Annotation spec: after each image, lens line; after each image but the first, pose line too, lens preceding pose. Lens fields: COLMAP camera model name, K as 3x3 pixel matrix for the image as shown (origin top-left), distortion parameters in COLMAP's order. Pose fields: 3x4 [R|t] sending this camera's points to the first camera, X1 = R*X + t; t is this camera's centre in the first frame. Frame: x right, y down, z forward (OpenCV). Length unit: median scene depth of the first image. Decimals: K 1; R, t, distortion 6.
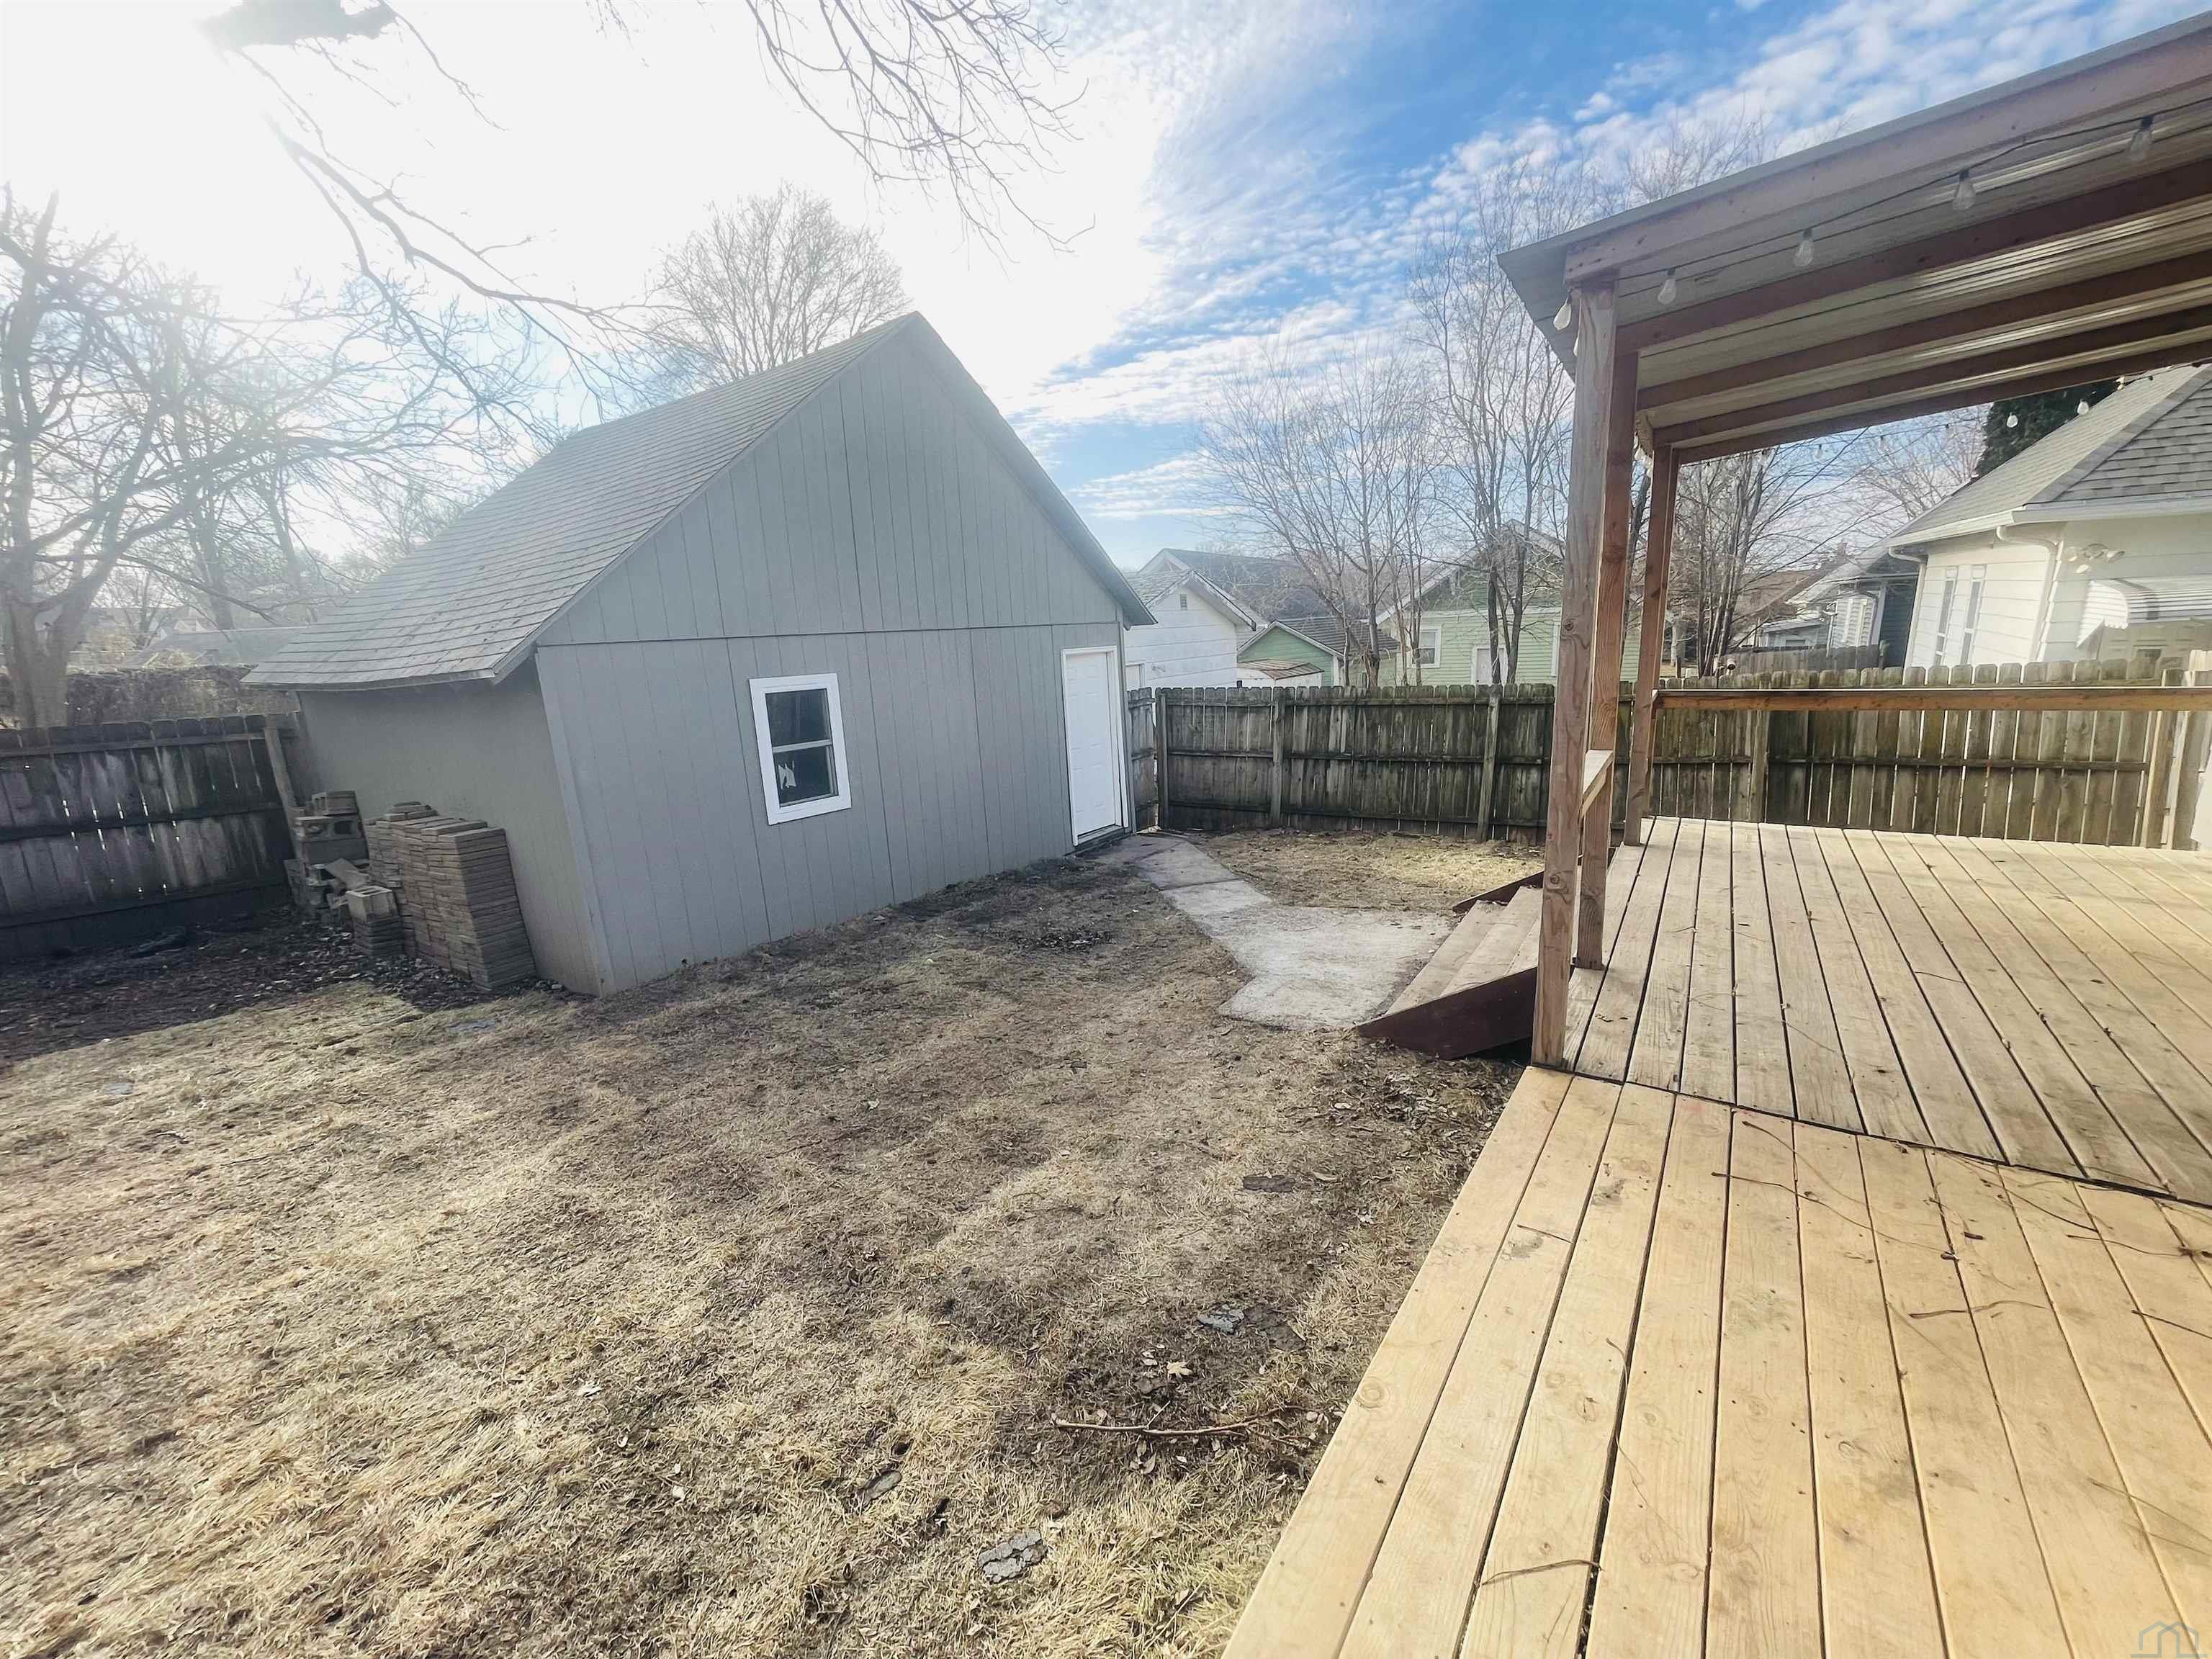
lens RADIAL K [[885.0, 0, 1106.5], [0, 885.0, 824.1], [0, 0, 1]] dist [-0.000912, -0.001004]
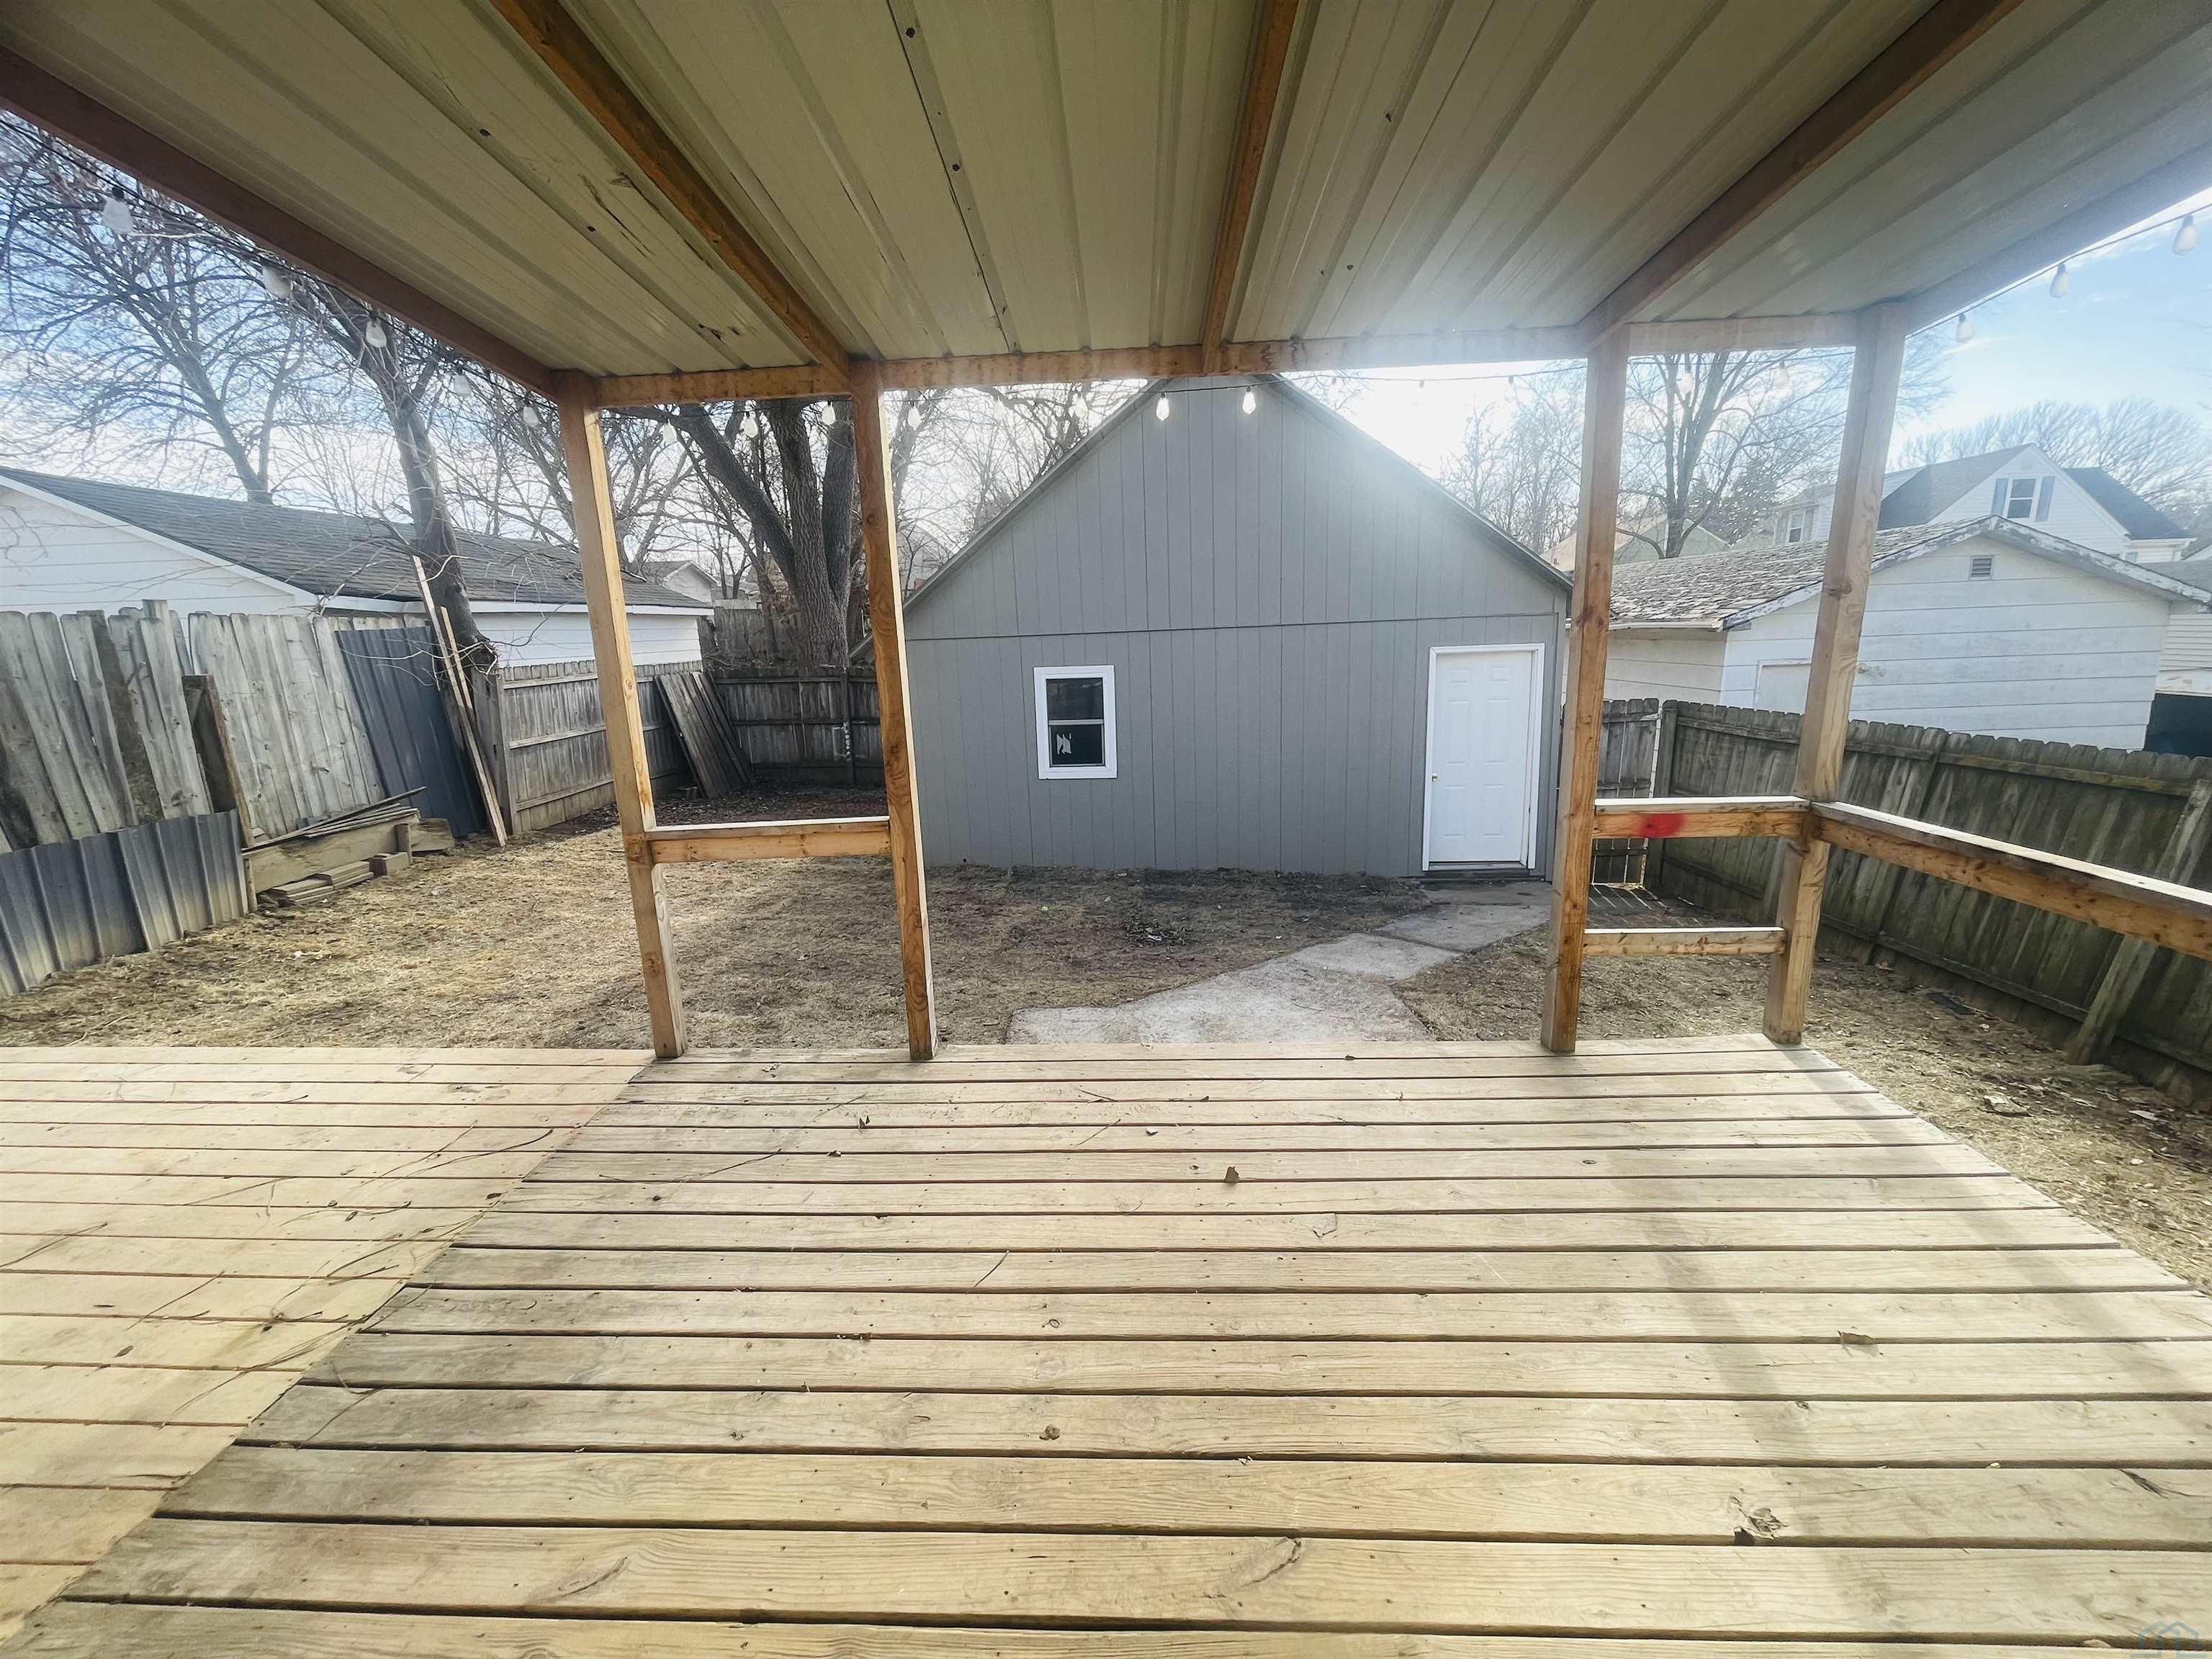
lens RADIAL K [[885.0, 0, 1106.8], [0, 885.0, 833.8], [0, 0, 1]] dist [-0.000912, -0.001004]
pose [[0.524272, 0.214943, -0.823977, 0.736949], [-0.169986, 0.974561, 0.146067, -0.123225], [0.834412, 0.063486, 0.547472, 0.356489]]
